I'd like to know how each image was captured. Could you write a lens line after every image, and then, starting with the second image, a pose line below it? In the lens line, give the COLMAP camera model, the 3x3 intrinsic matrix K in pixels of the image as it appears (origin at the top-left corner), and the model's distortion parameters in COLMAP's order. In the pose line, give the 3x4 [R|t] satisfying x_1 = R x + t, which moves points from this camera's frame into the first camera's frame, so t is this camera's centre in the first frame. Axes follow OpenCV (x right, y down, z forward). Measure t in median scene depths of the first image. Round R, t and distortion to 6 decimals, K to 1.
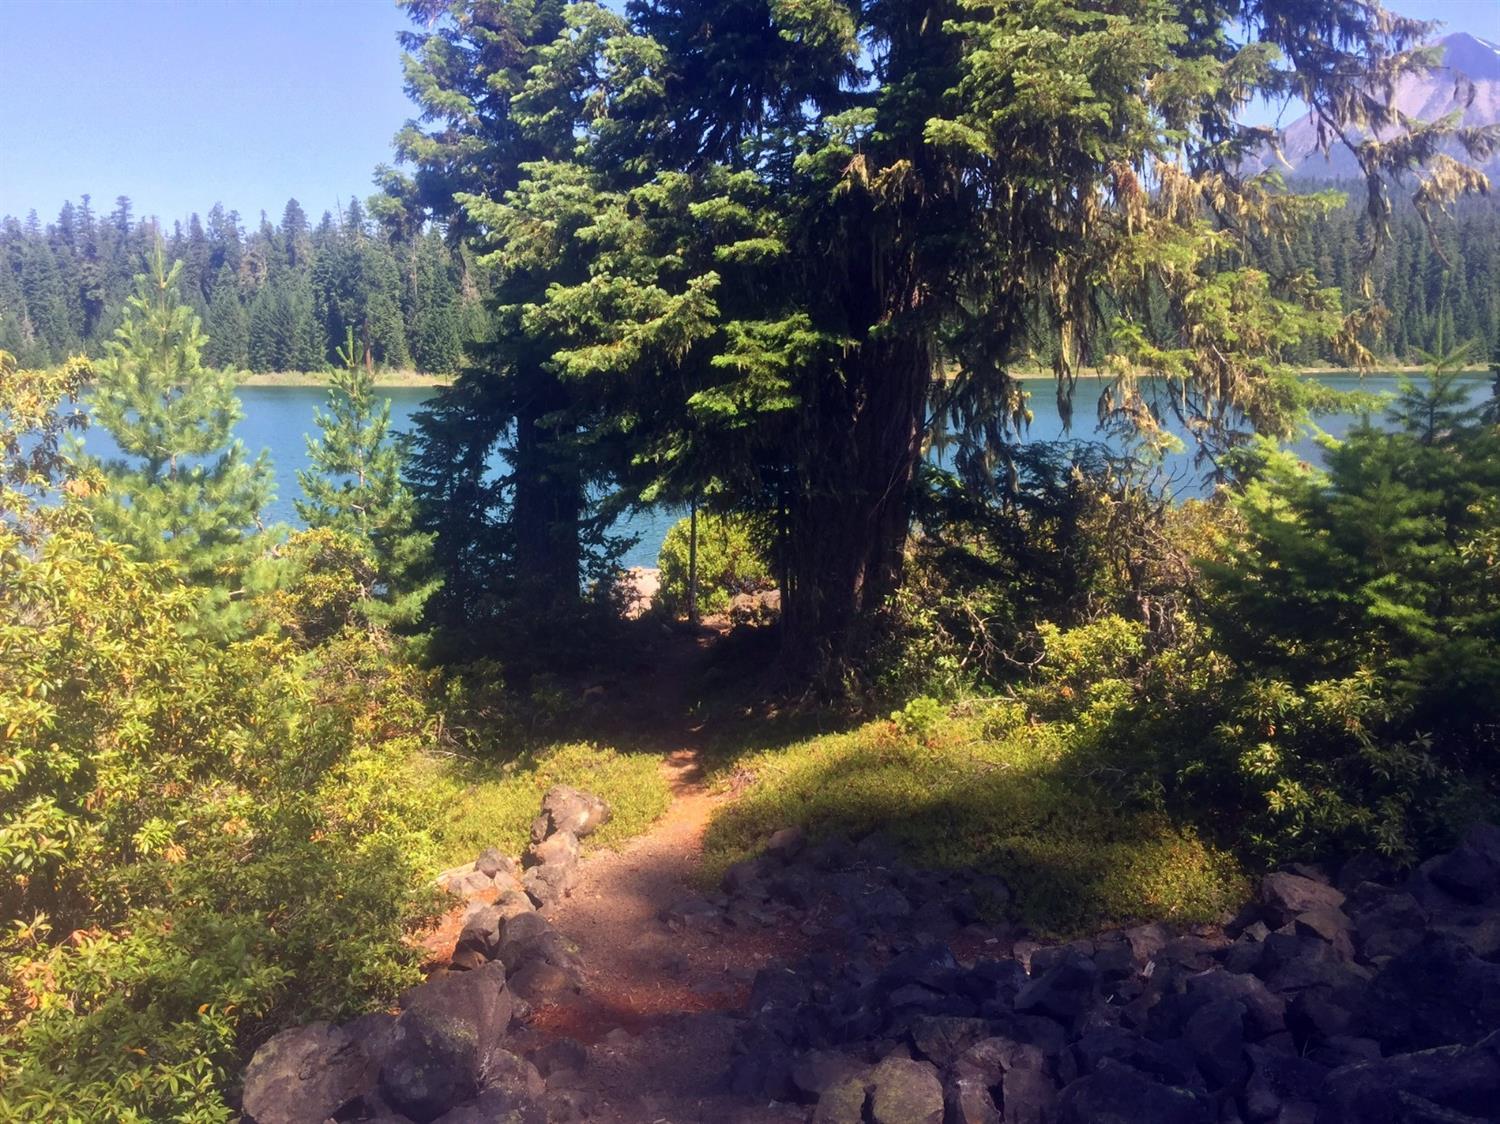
lens RADIAL K [[1259.2, 0, 714.1], [0, 1259.2, 555.3], [0, 0, 1]] dist [0.006396, -0.048340]
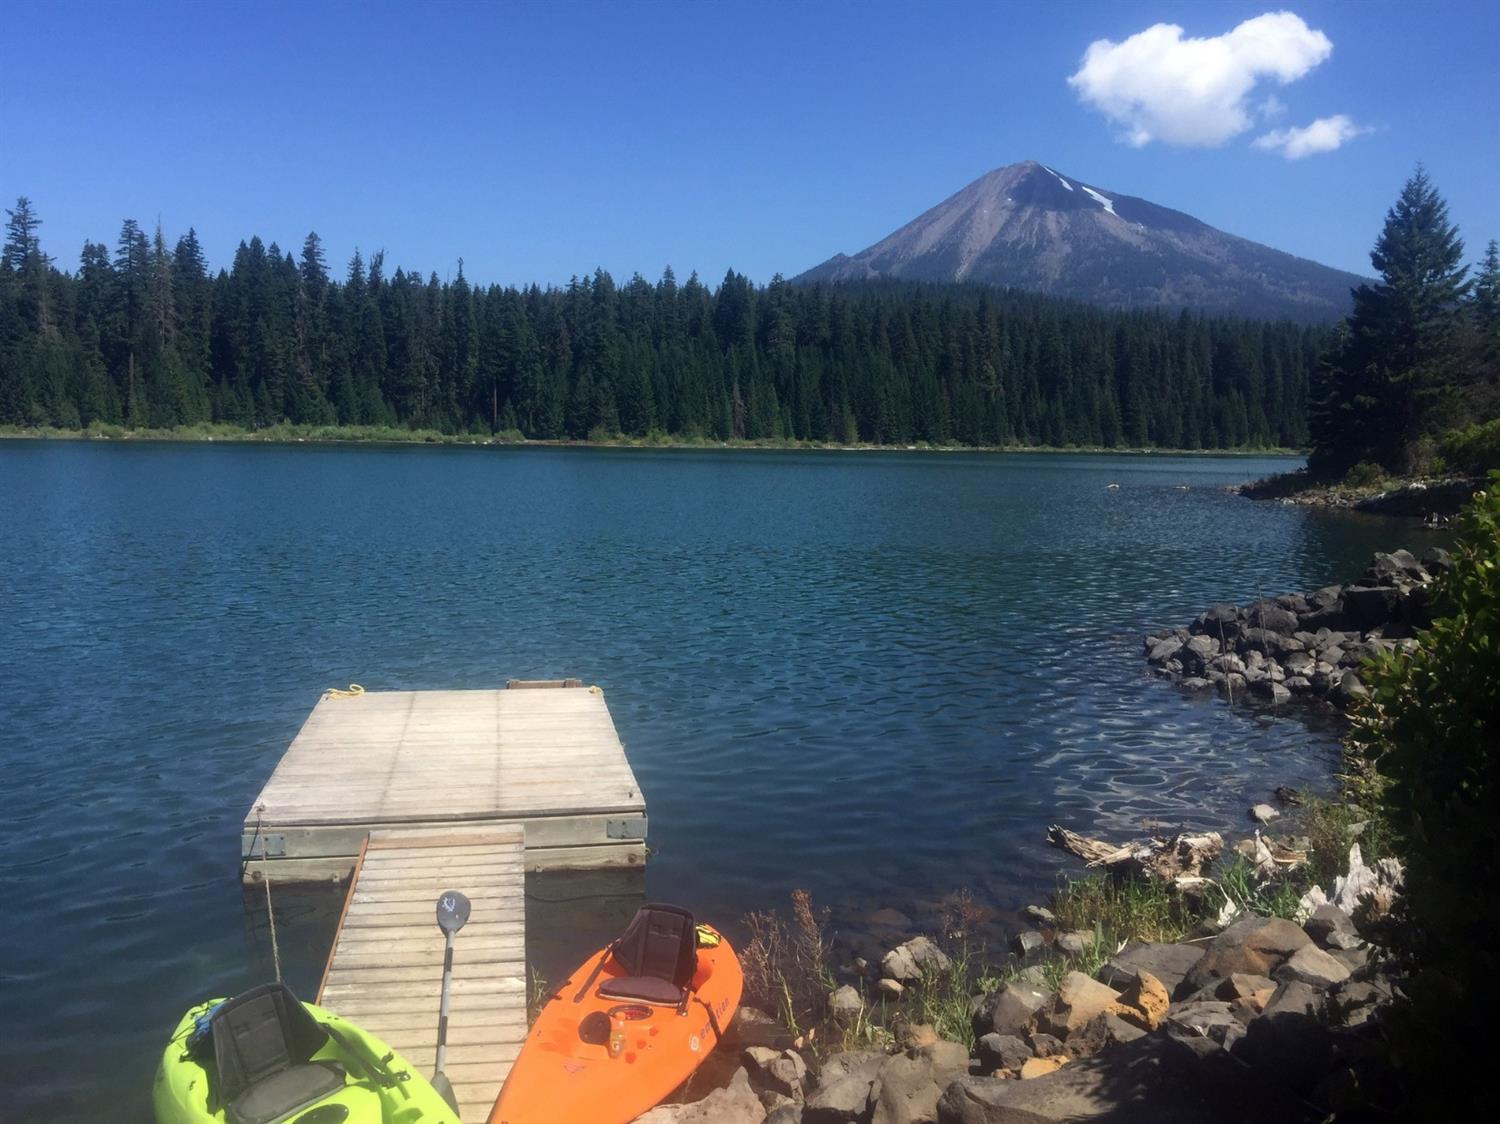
lens RADIAL K [[1260.7, 0, 729.1], [0, 1260.7, 538.3], [0, 0, 1]] dist [0.087034, -0.137747]
pose [[0.957091, 0.001053, 0.289786, -0.191308], [0.020666, 0.997199, -0.071876, -0.009932], [-0.289050, 0.074780, 0.954389, 1.985219]]
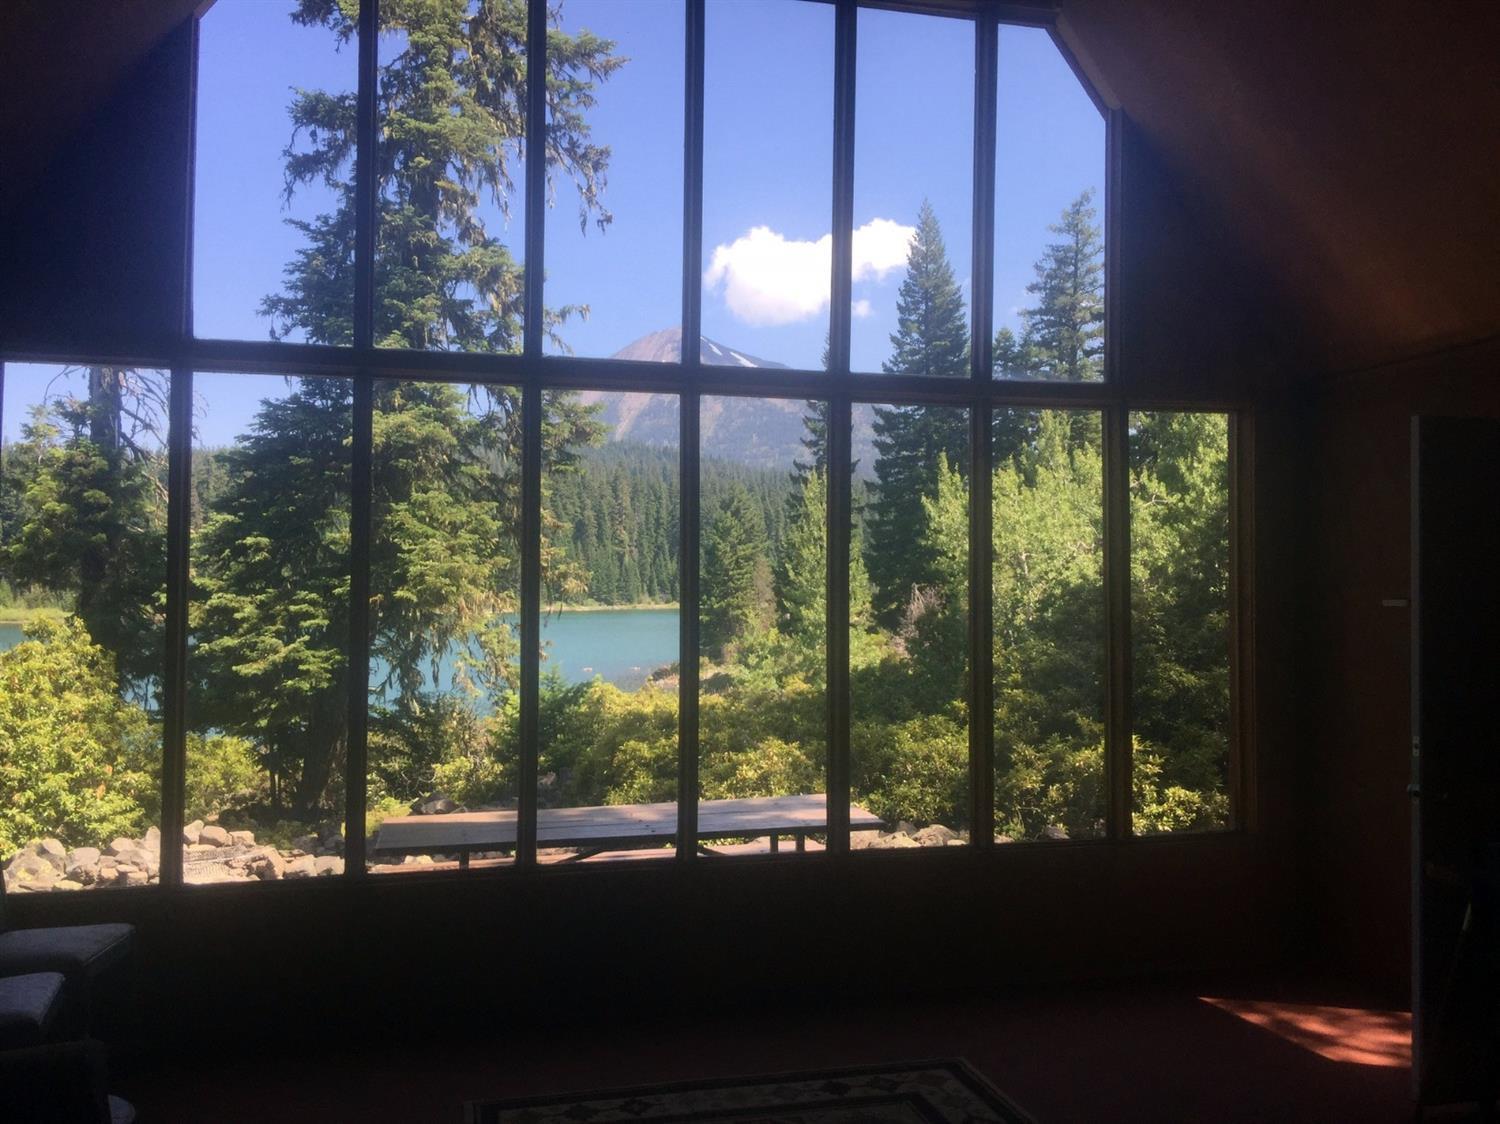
lens RADIAL K [[1256.0, 0, 761.8], [0, 1256.0, 559.1], [0, 0, 1]] dist [0.088704, -0.143081]
pose [[0.837218, 0.015438, 0.546652, -0.488650], [0.084876, 0.983821, -0.157774, 0.086212], [-0.540243, 0.178489, 0.822362, -1.279997]]
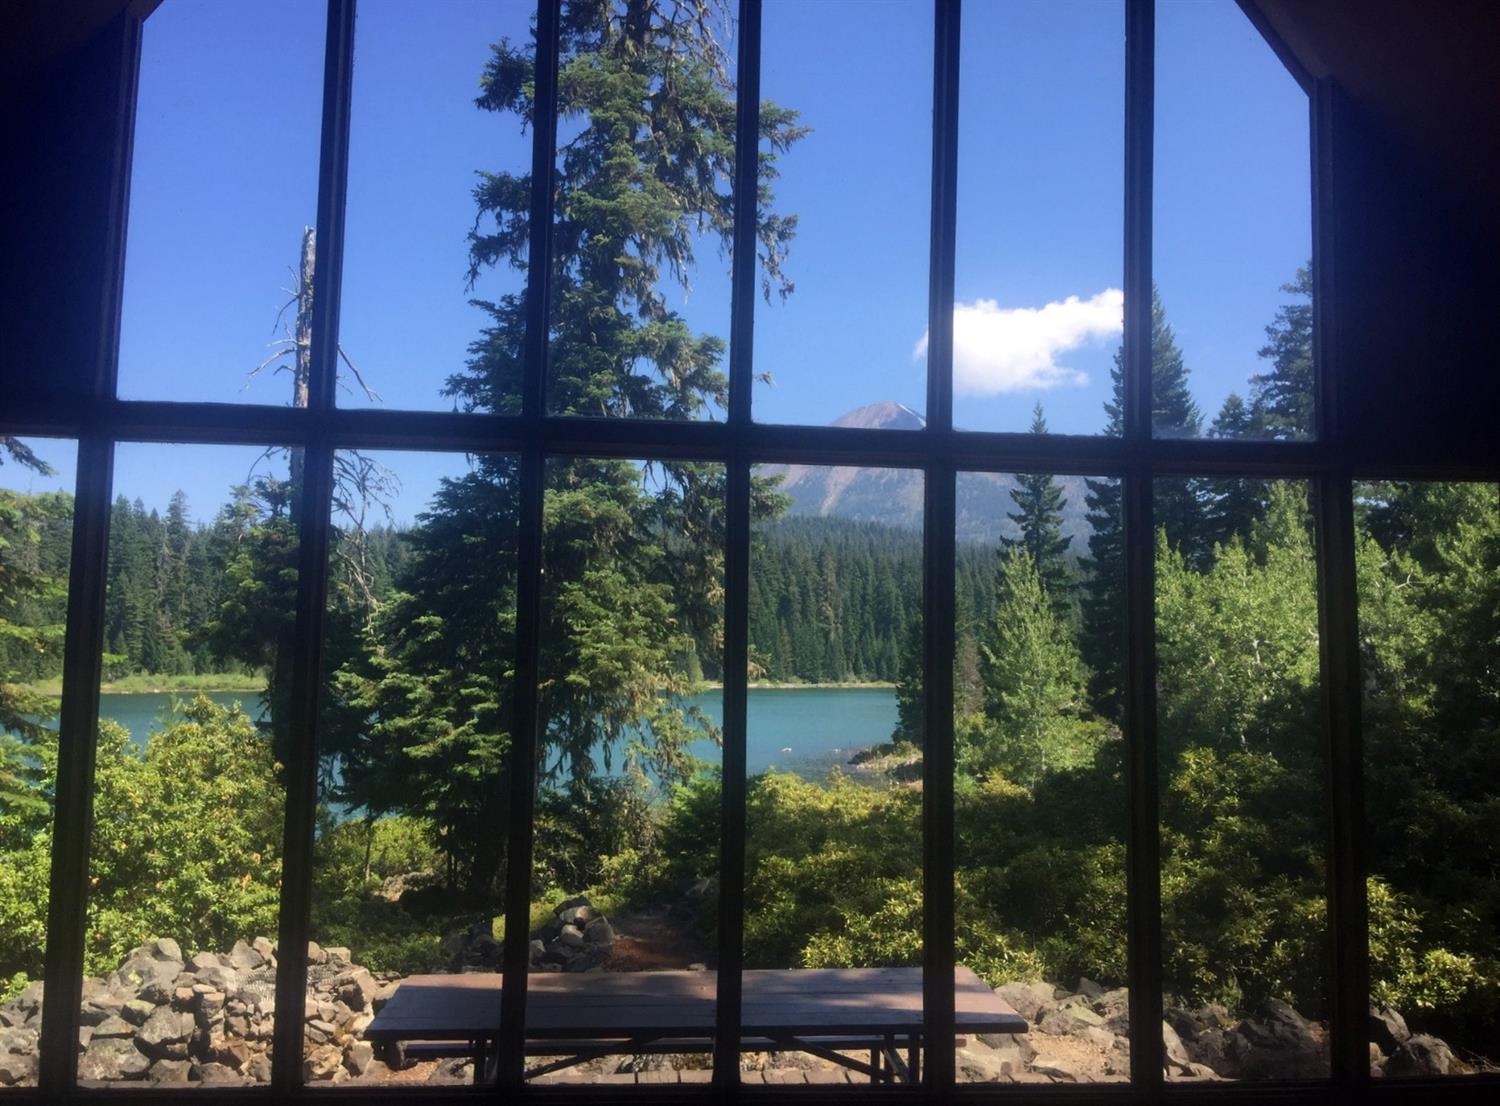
lens RADIAL K [[1279.8, 0, 748.8], [0, 1279.8, 543.2], [0, 0, 1]] dist [0.055208, -0.090690]
pose [[0.918434, 0.054866, 0.391752, -0.396373], [0.044294, 0.969842, -0.239674, 0.060054], [-0.393087, 0.237477, 0.888306, -1.212091]]
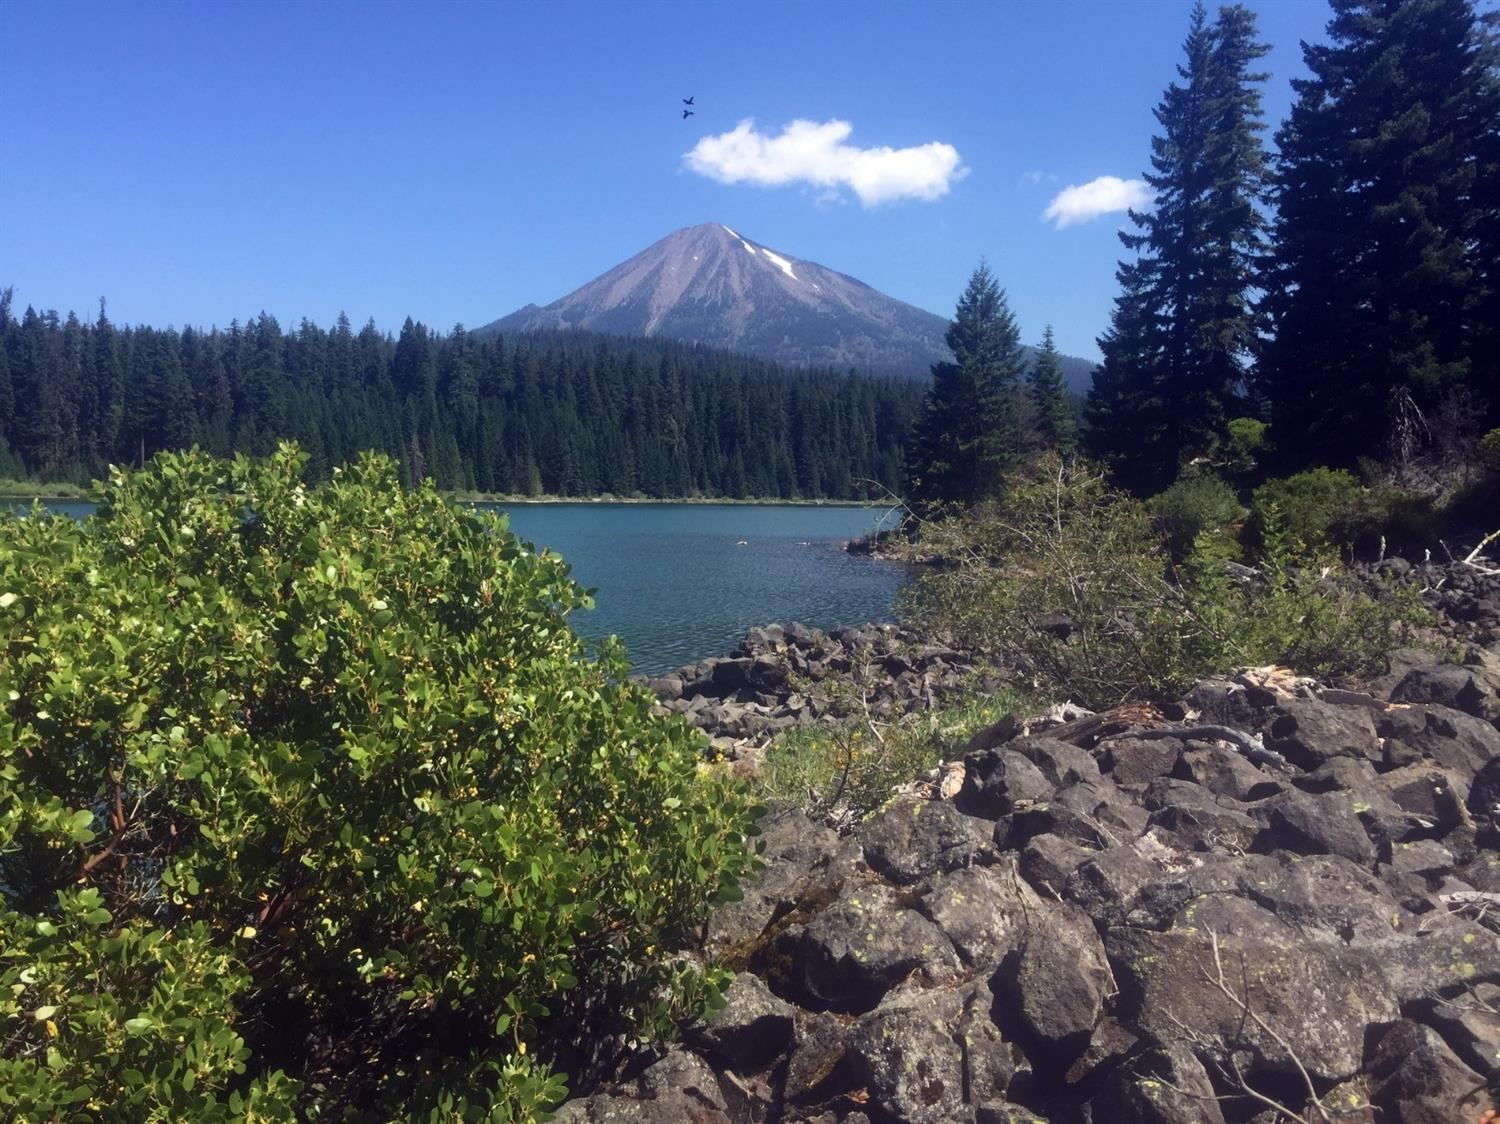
lens RADIAL K [[1264.4, 0, 726.9], [0, 1264.4, 551.1], [0, 0, 1]] dist [0.079948, -0.130957]
pose [[0.862482, -0.003032, 0.506078, 0.048838], [0.057630, 0.994066, -0.092260, -0.029886], [-0.502795, 0.108738, 0.857539, 1.710410]]
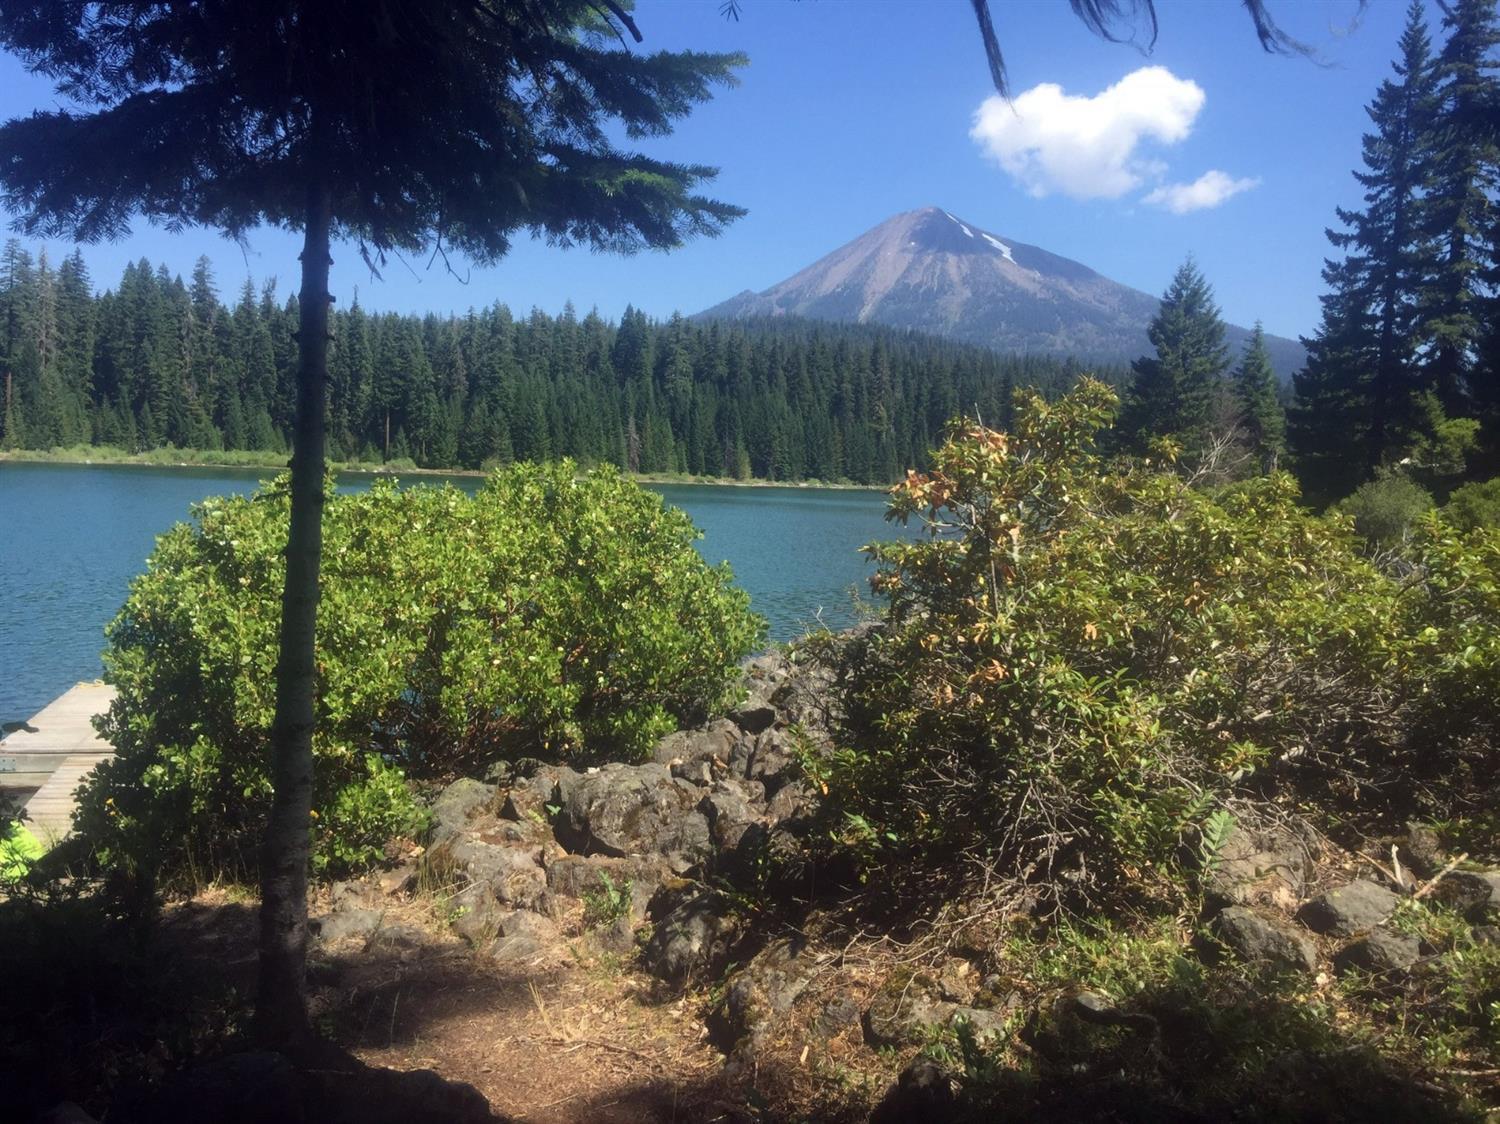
lens RADIAL K [[1260.7, 0, 729.1], [0, 1260.7, 538.3], [0, 0, 1]] dist [0.087034, -0.137747]
pose [[0.932023, 0.025836, 0.361476, -0.042628], [0.009764, 0.995303, -0.096315, 0.013128], [-0.362267, 0.093297, 0.927393, 1.400656]]
